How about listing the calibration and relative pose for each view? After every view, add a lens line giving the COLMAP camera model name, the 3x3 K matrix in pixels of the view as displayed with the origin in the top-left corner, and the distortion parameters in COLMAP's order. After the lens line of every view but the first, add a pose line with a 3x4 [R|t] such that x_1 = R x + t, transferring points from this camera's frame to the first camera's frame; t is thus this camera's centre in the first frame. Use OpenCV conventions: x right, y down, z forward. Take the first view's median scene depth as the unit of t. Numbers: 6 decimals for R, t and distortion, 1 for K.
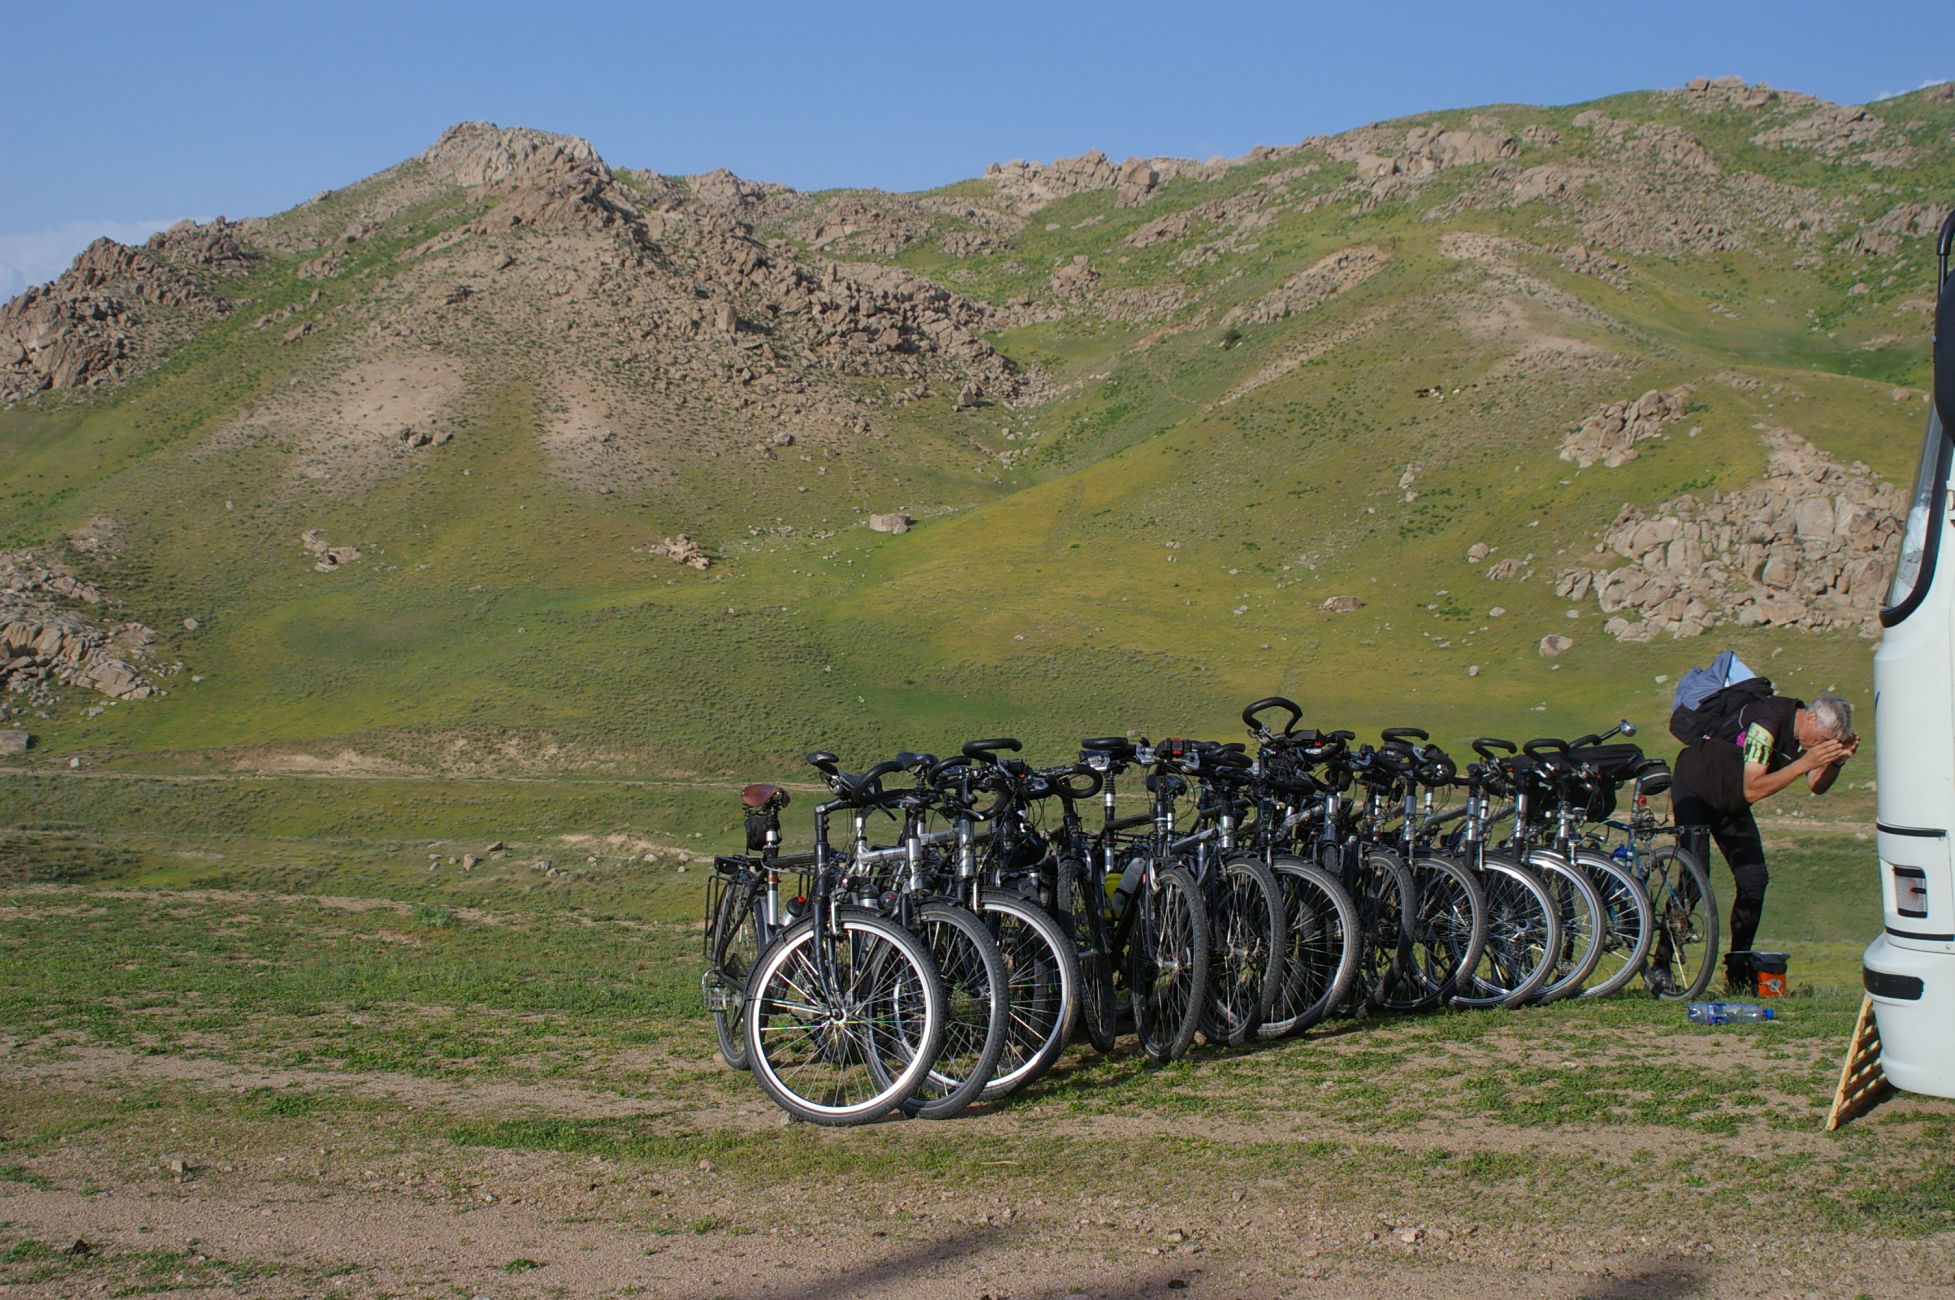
lens RADIAL K [[2307.0, 0, 976.5], [0, 2307.0, 642.2], [0, 0, 1]] dist [-0.104448, 0.000000]
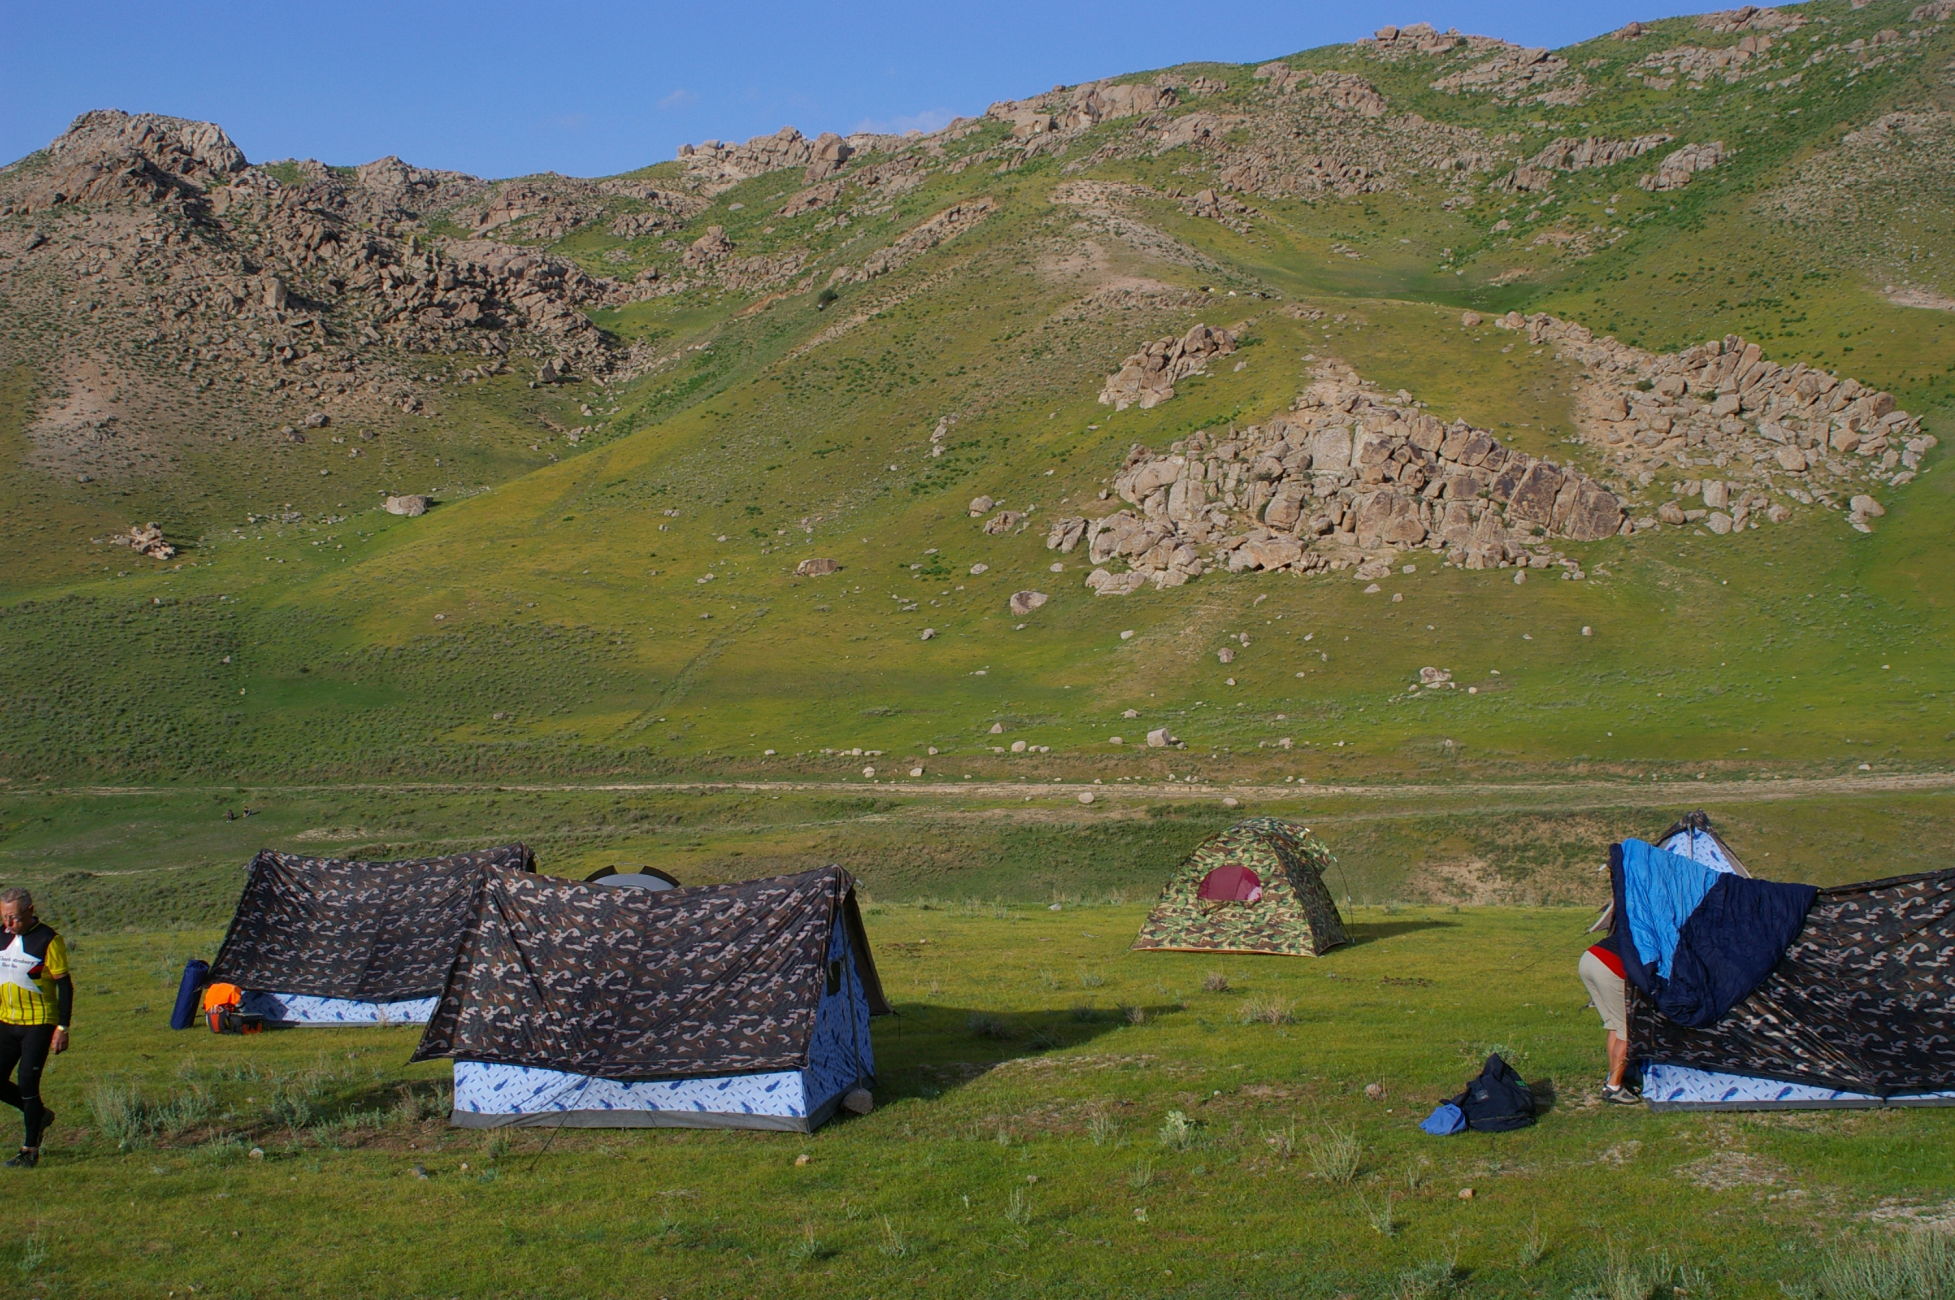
lens RADIAL K [[2307.0, 0, 980.5], [0, 2307.0, 653.1], [0, 0, 1]] dist [-0.104448, 0.000000]
pose [[0.997589, -0.034824, 0.060025, 0.113168], [0.034908, 0.999390, -0.000351, 0.012808], [-0.059976, 0.002446, 0.998197, 0.073377]]
